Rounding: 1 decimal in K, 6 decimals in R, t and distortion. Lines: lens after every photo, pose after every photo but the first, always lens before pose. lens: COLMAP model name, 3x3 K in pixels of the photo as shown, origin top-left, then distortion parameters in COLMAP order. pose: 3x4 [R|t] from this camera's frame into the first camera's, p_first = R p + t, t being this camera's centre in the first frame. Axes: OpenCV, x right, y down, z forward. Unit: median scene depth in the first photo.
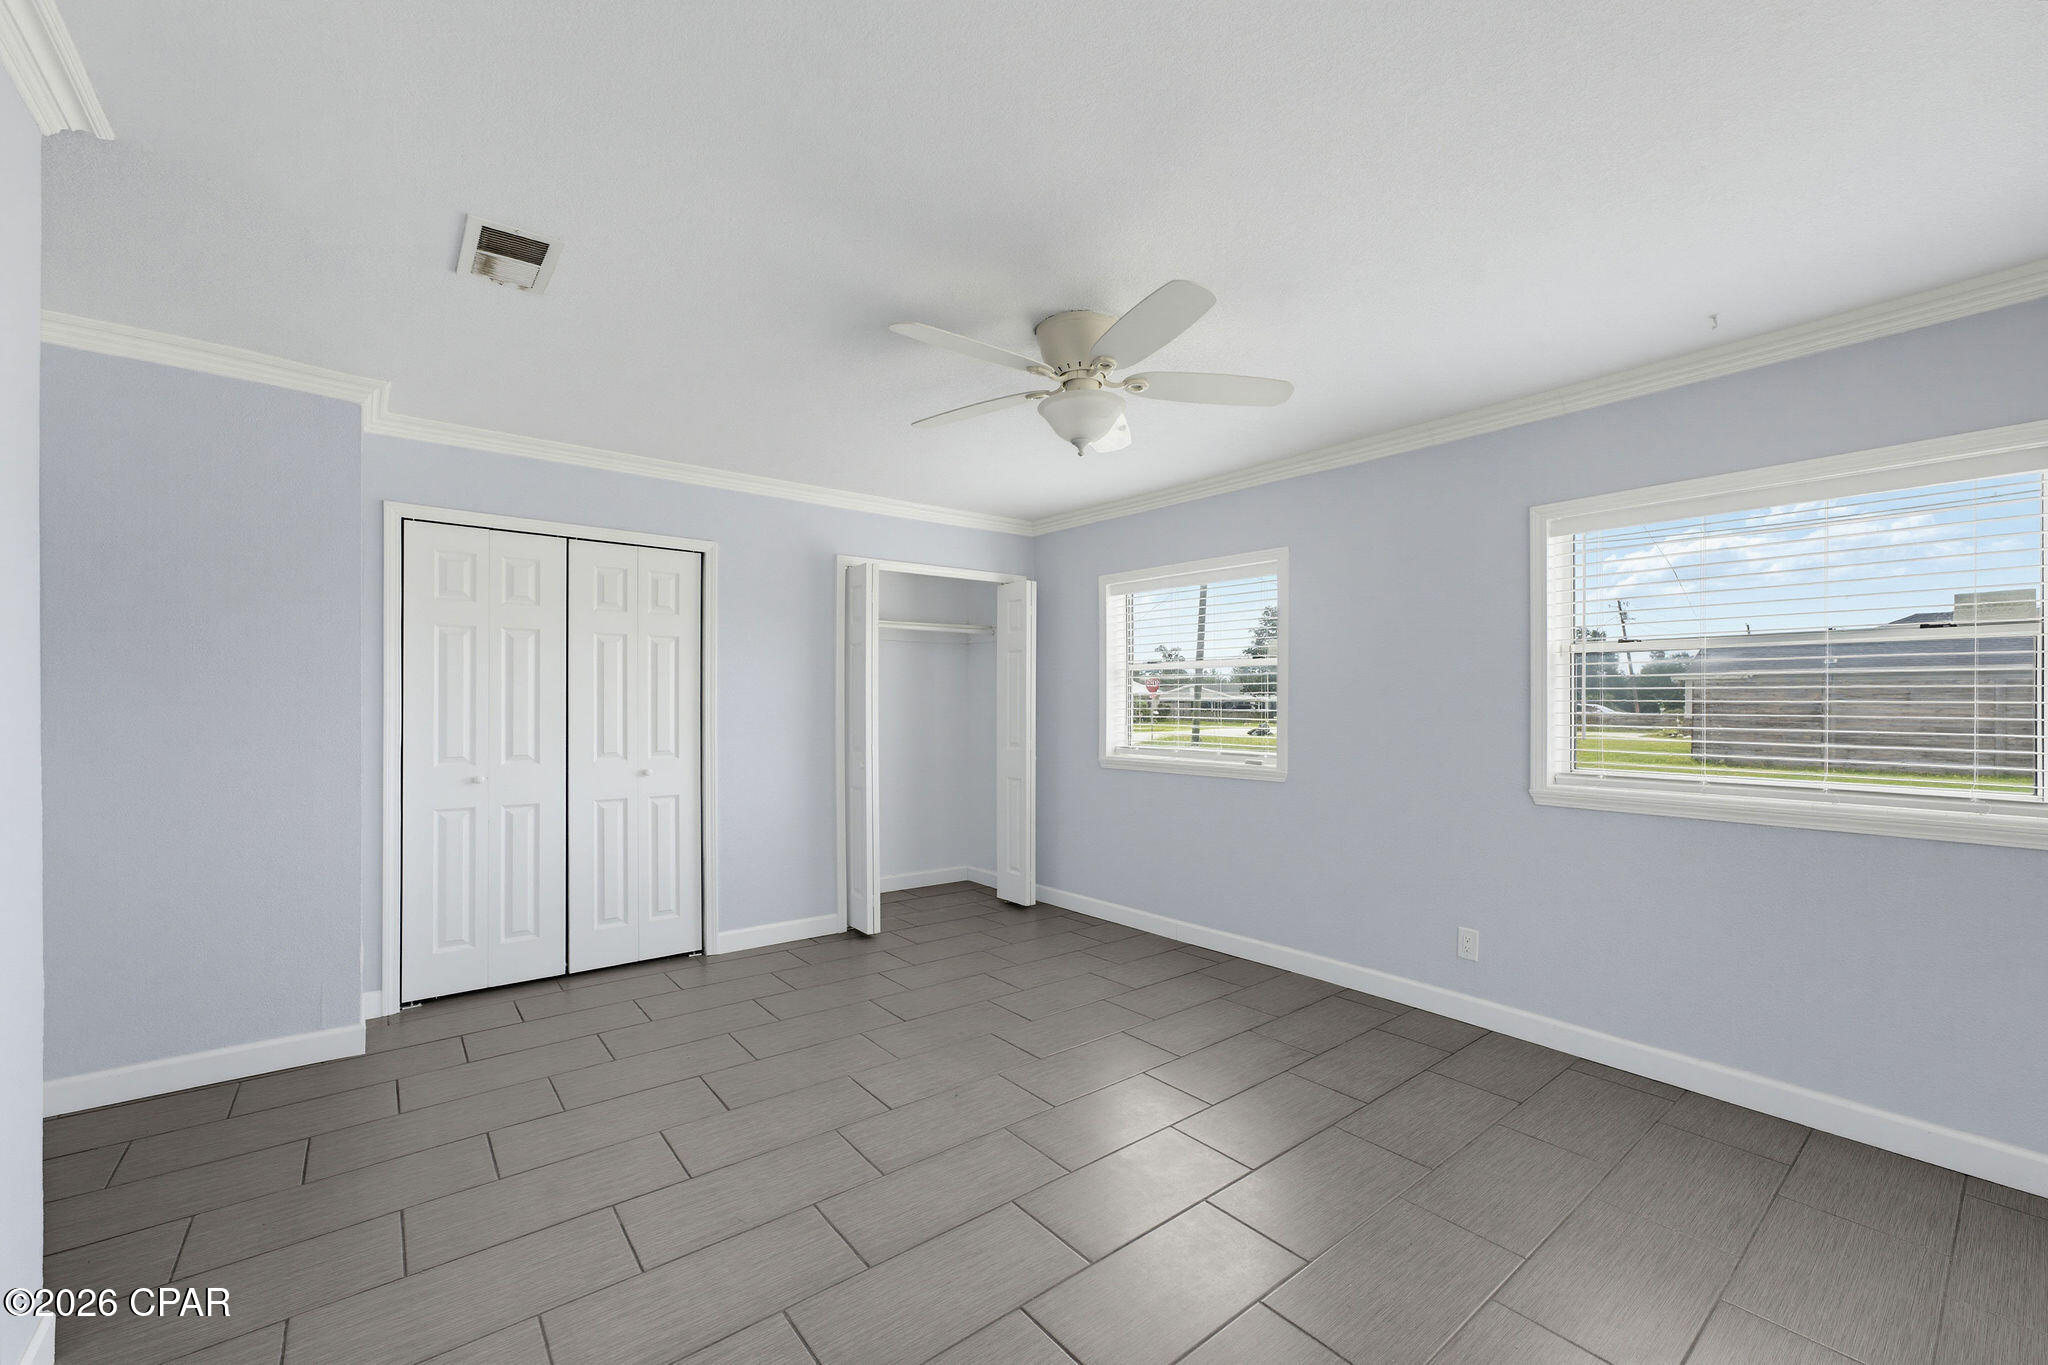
lens RADIAL K [[839.0, 0, 1024.2], [0, 839.0, 701.1], [0, 0, 1]] dist [0.068913, 0.000041]
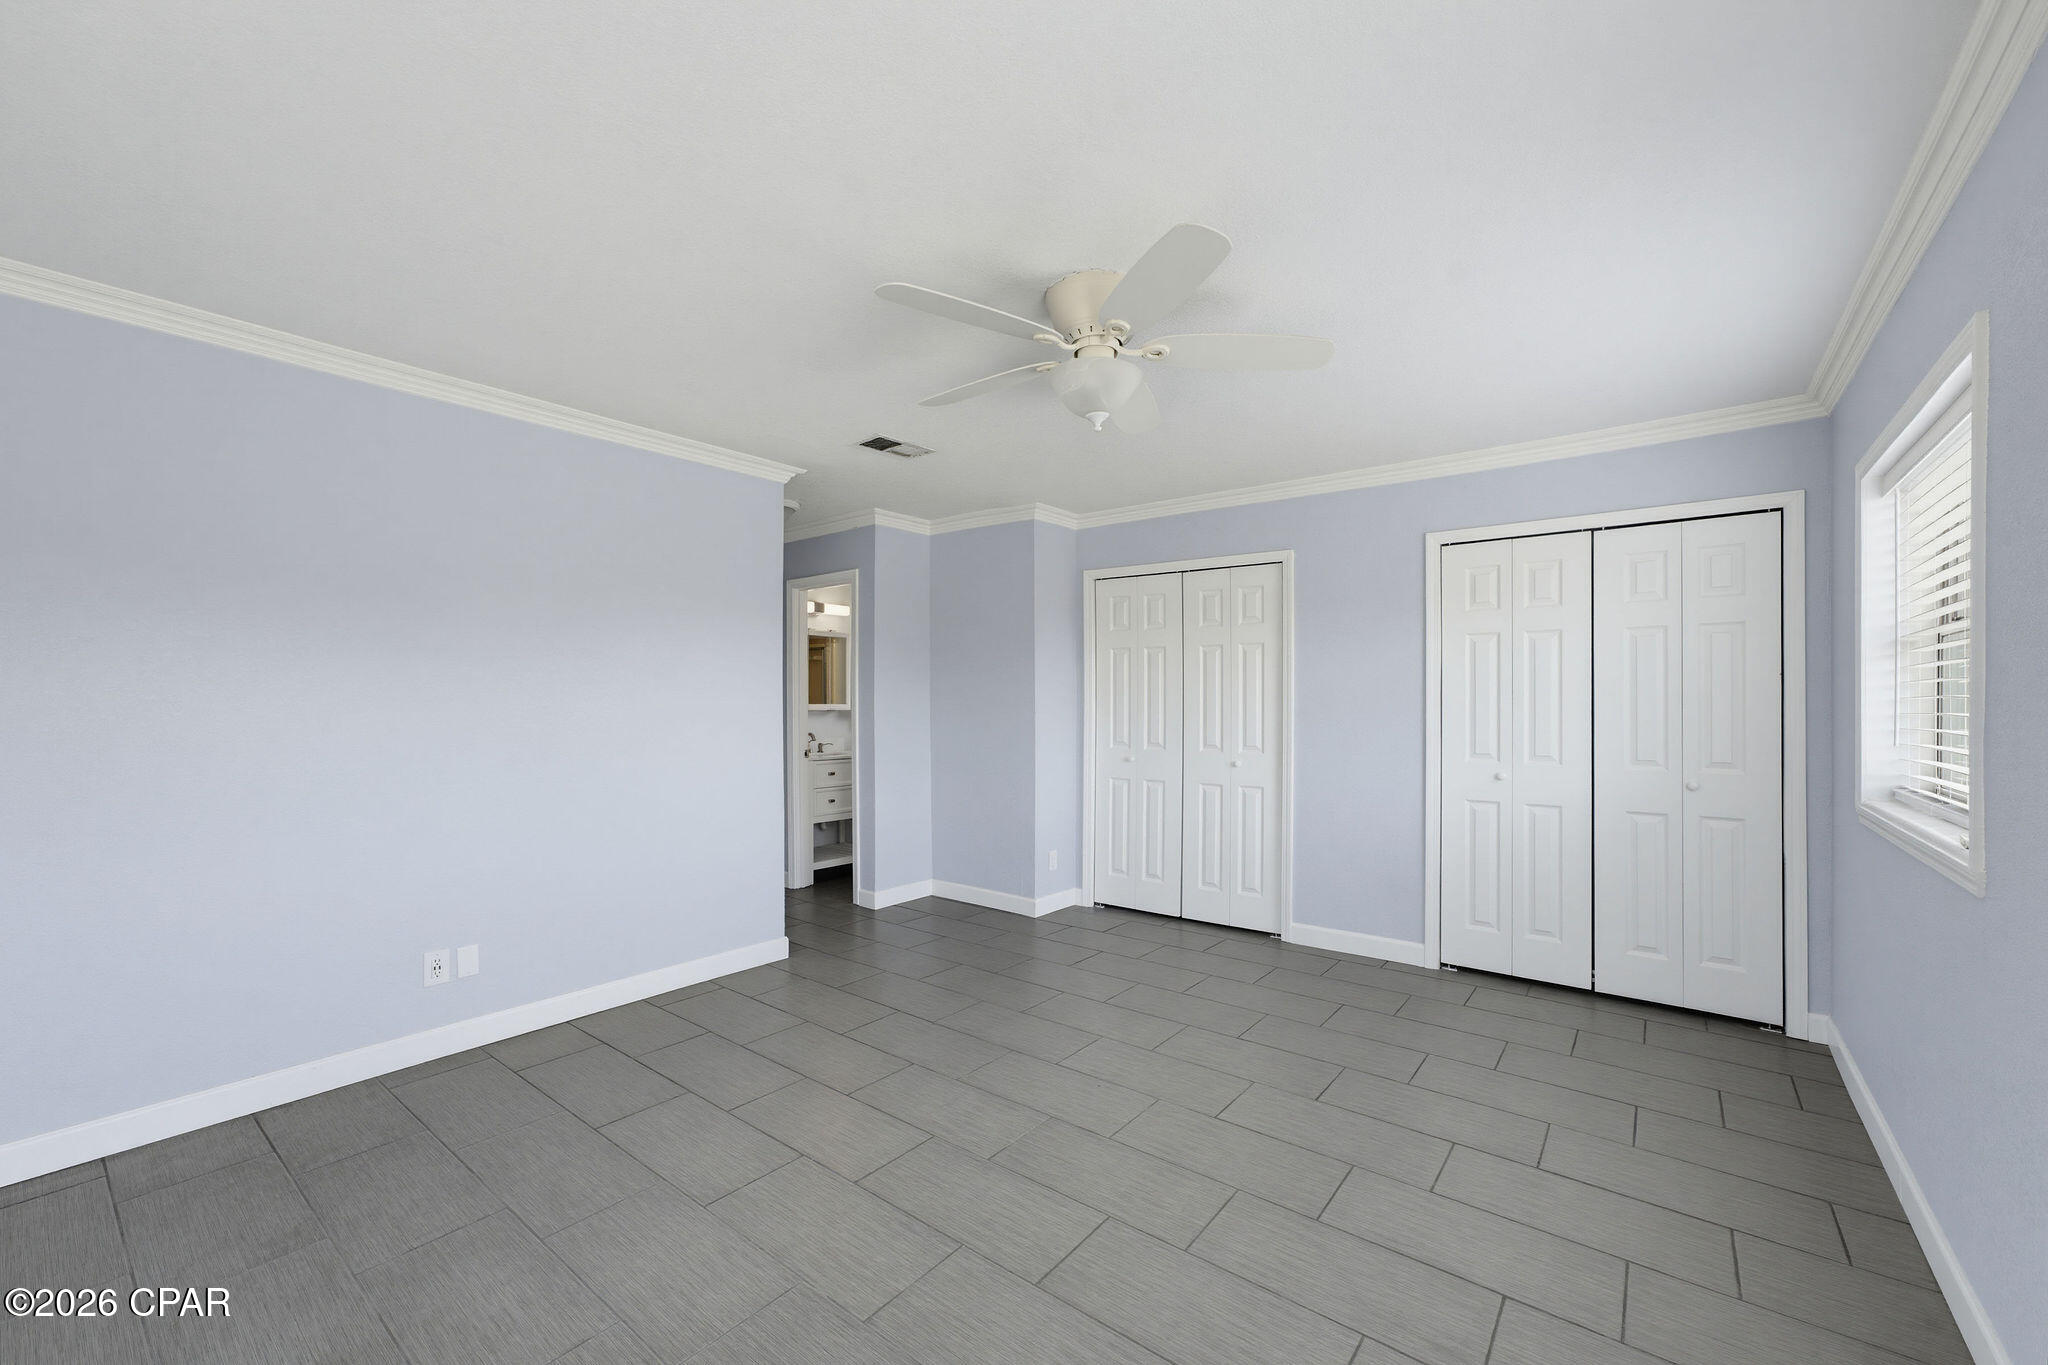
lens RADIAL K [[856.7, 0, 1026.9], [0, 856.7, 701.5], [0, 0, 1]] dist [0.000378, 0.000179]
pose [[0.252881, -0.001164, -0.967497, 0.264702], [-0.000711, 0.999999, -0.001389, 0.000744], [0.967497, 0.001040, 0.252880, 0.192170]]
